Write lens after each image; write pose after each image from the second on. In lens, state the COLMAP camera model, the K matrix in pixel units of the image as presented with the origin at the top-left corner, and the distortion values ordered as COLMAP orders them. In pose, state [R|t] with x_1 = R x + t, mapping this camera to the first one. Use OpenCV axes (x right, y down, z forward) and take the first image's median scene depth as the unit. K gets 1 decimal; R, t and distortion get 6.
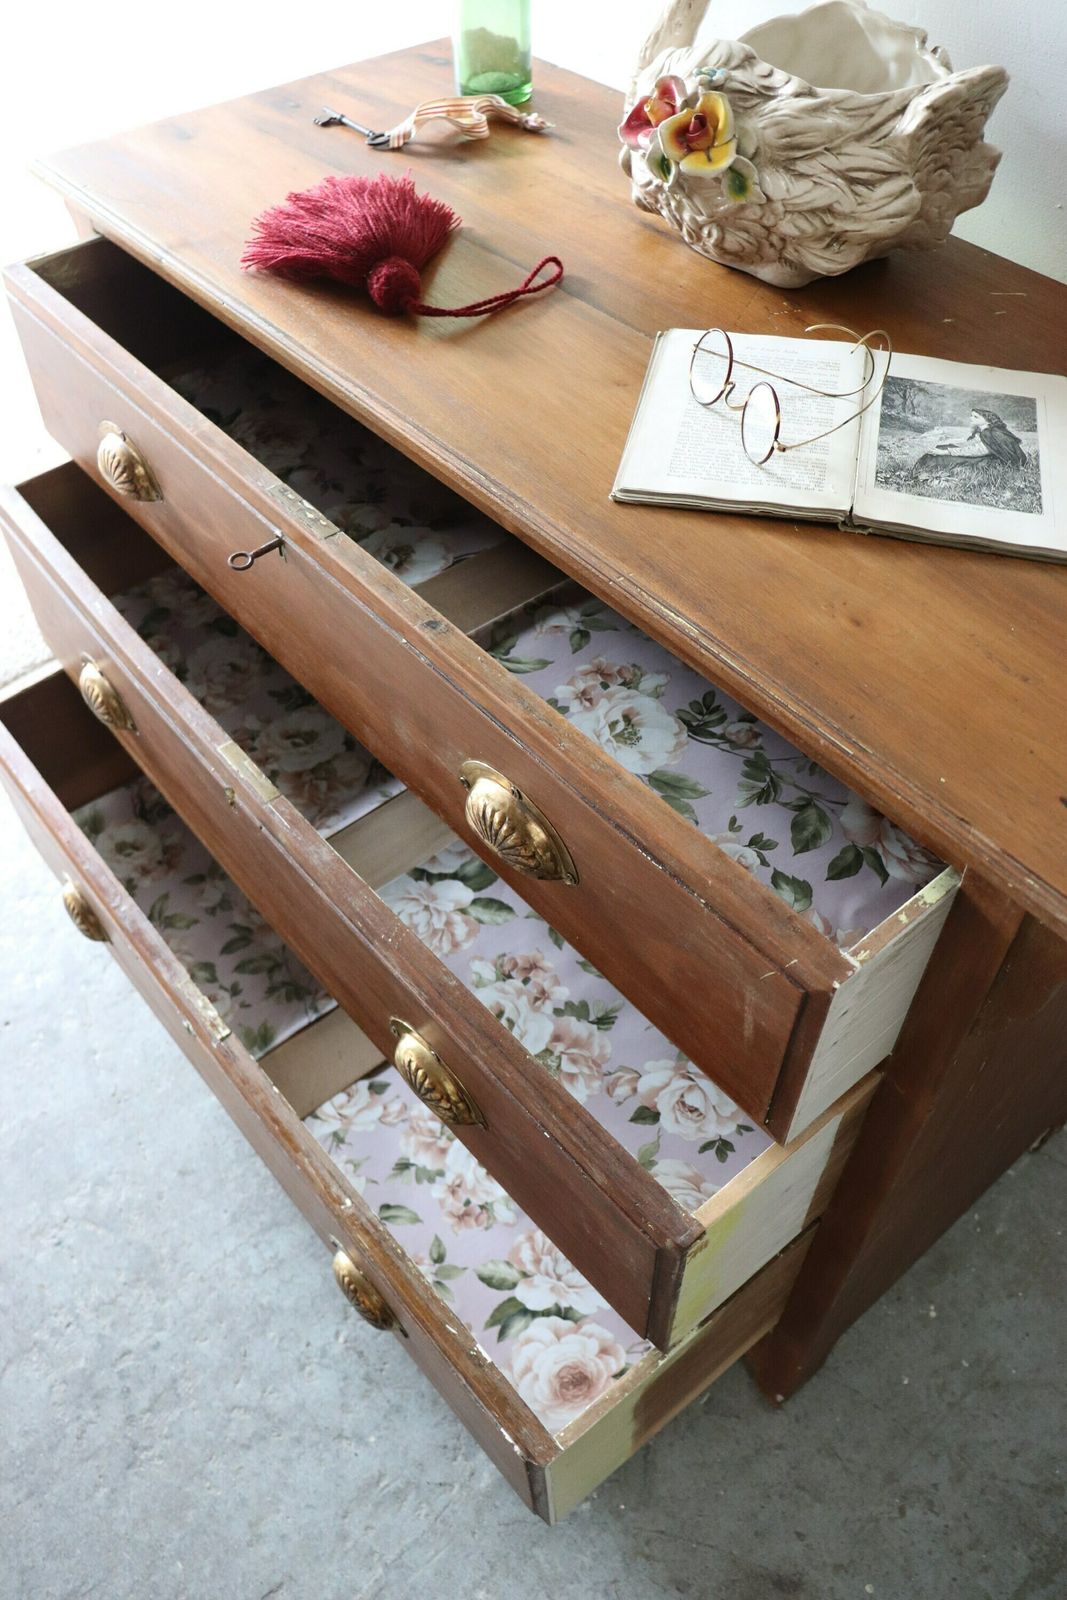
lens RADIAL K [[1297.9, 0, 533.7], [0, 1297.9, 782.0], [0, 0, 1]] dist [-0.181085, 0.150678]
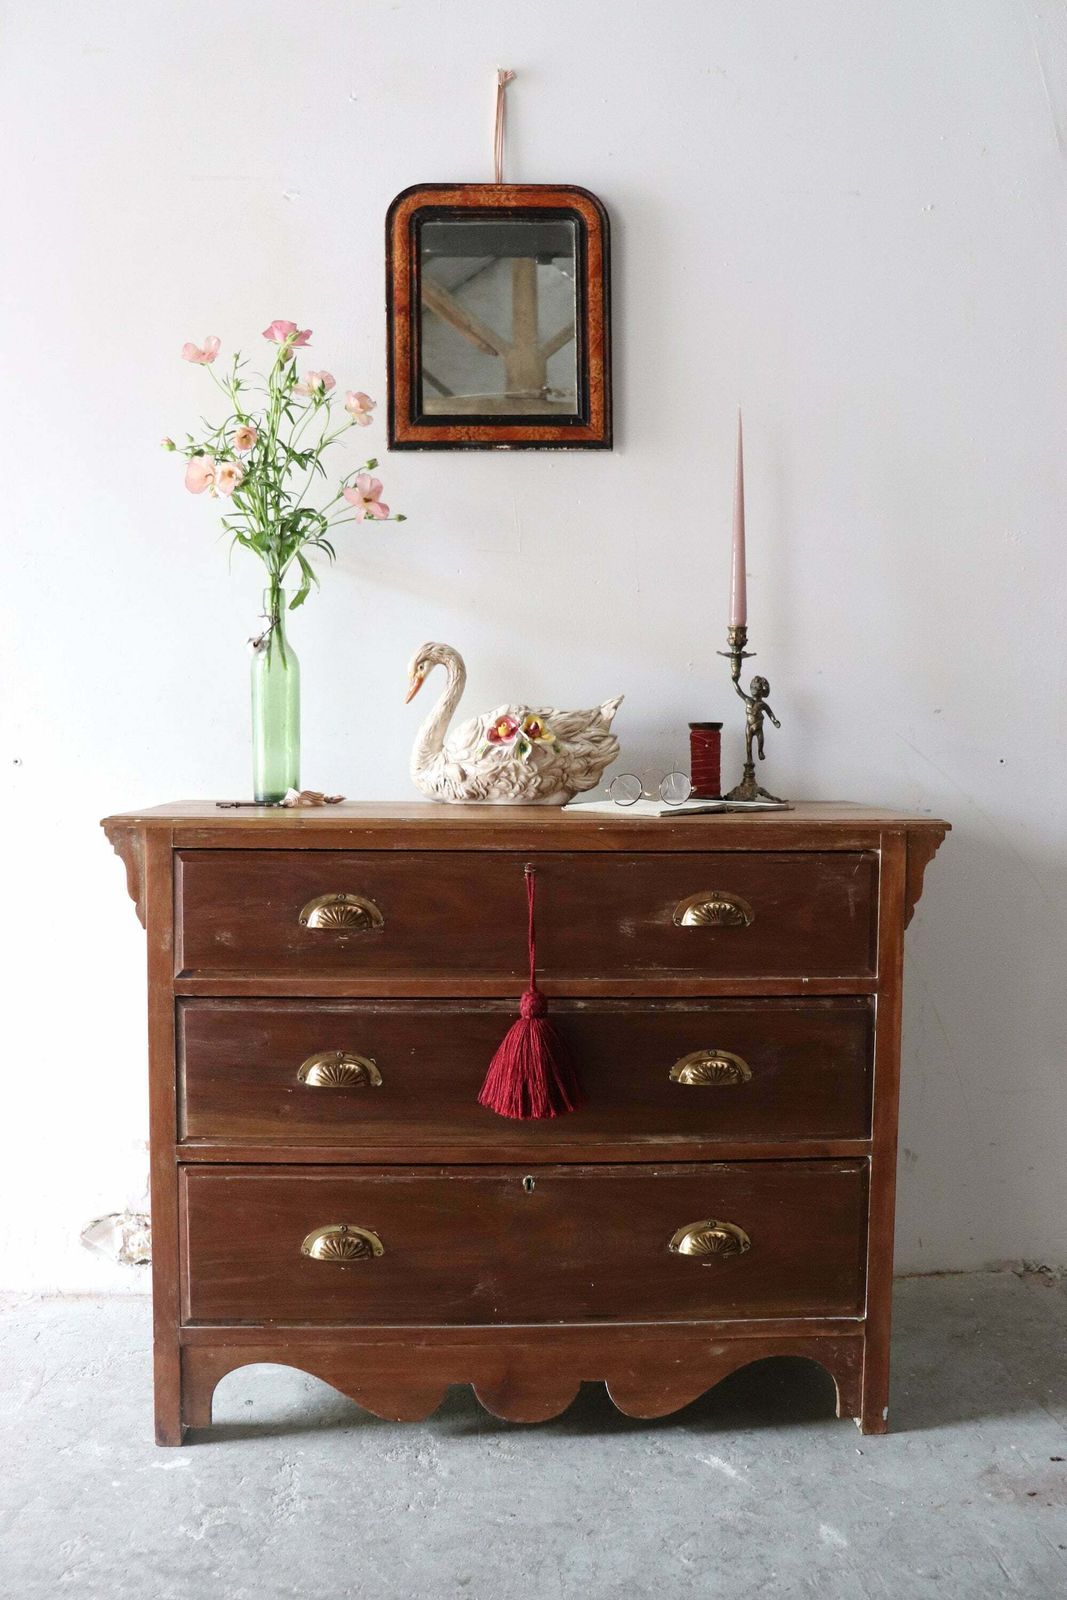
lens RADIAL K [[1385.2, 0, 529.0], [0, 1385.2, 798.7], [0, 0, 1]] dist [-0.163260, 0.165417]
pose [[0.605164, -0.020740, 0.795830, -1.675677], [0.588236, 0.685239, -0.429448, 0.558583], [-0.536427, 0.728023, 0.426882, 0.043727]]
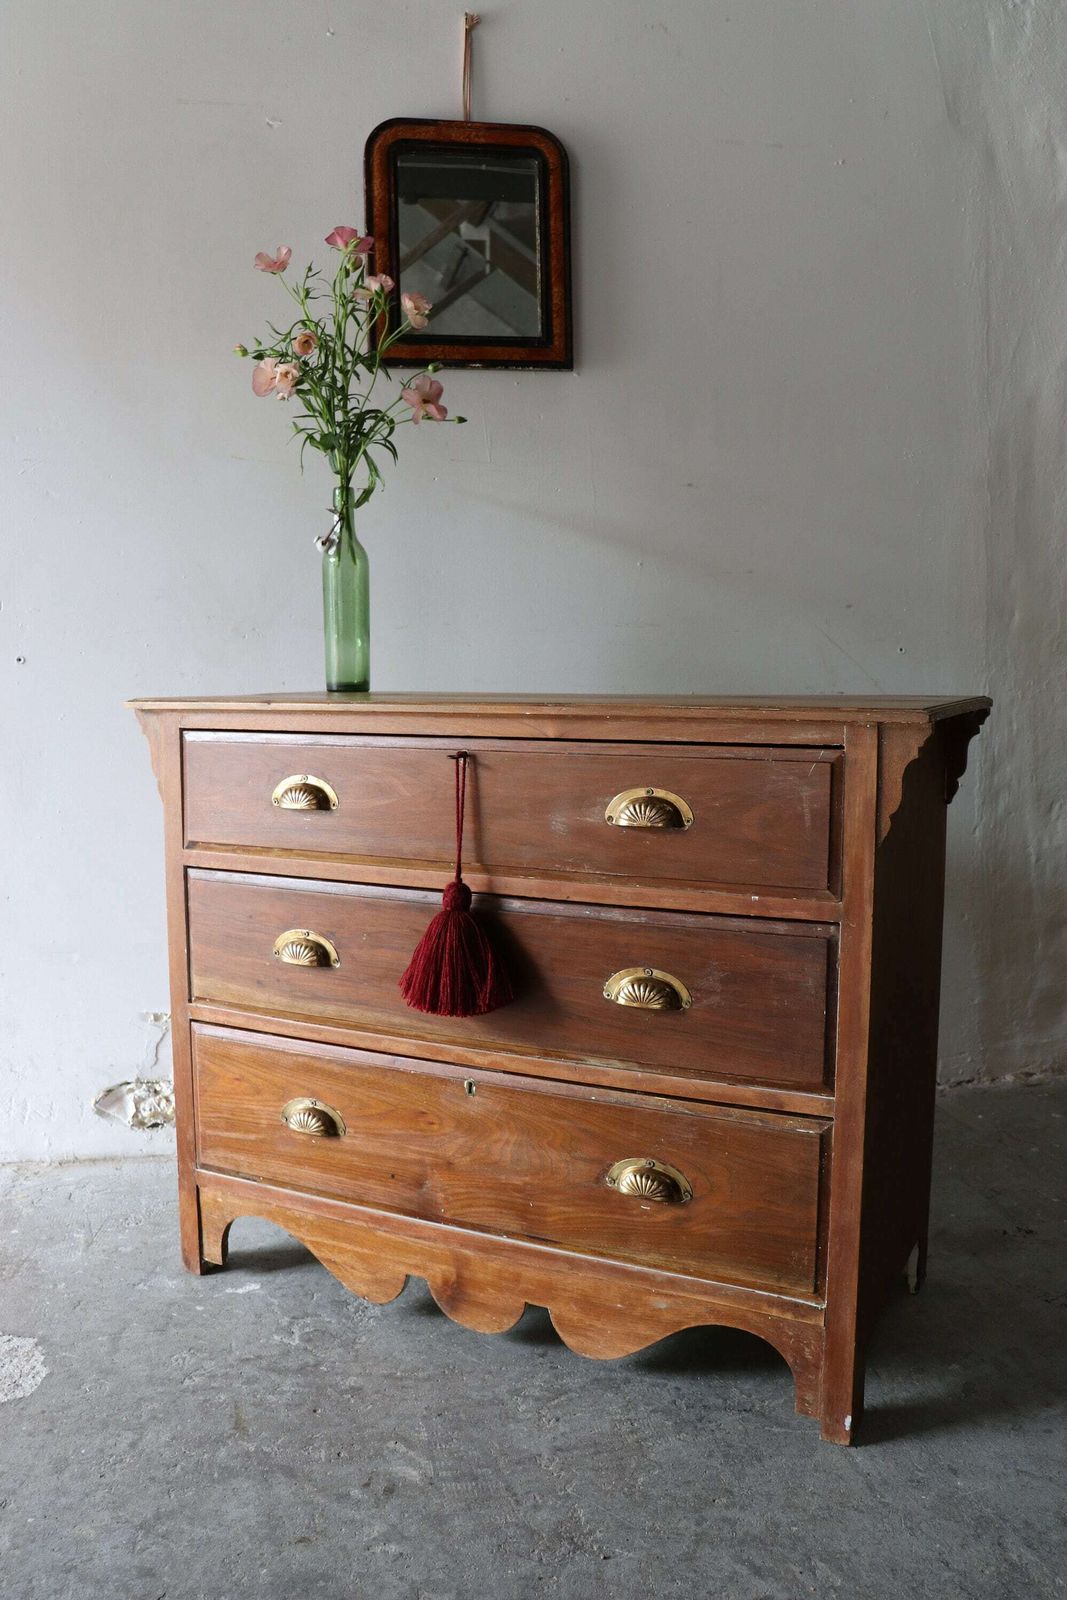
lens RADIAL K [[1297.9, 0, 533.7], [0, 1297.9, 782.0], [0, 0, 1]] dist [-0.181085, 0.150678]
pose [[0.917408, -0.026337, 0.397074, -0.716575], [0.293309, 0.719101, -0.629971, 0.935402], [-0.268945, 0.694406, 0.667435, -0.211111]]
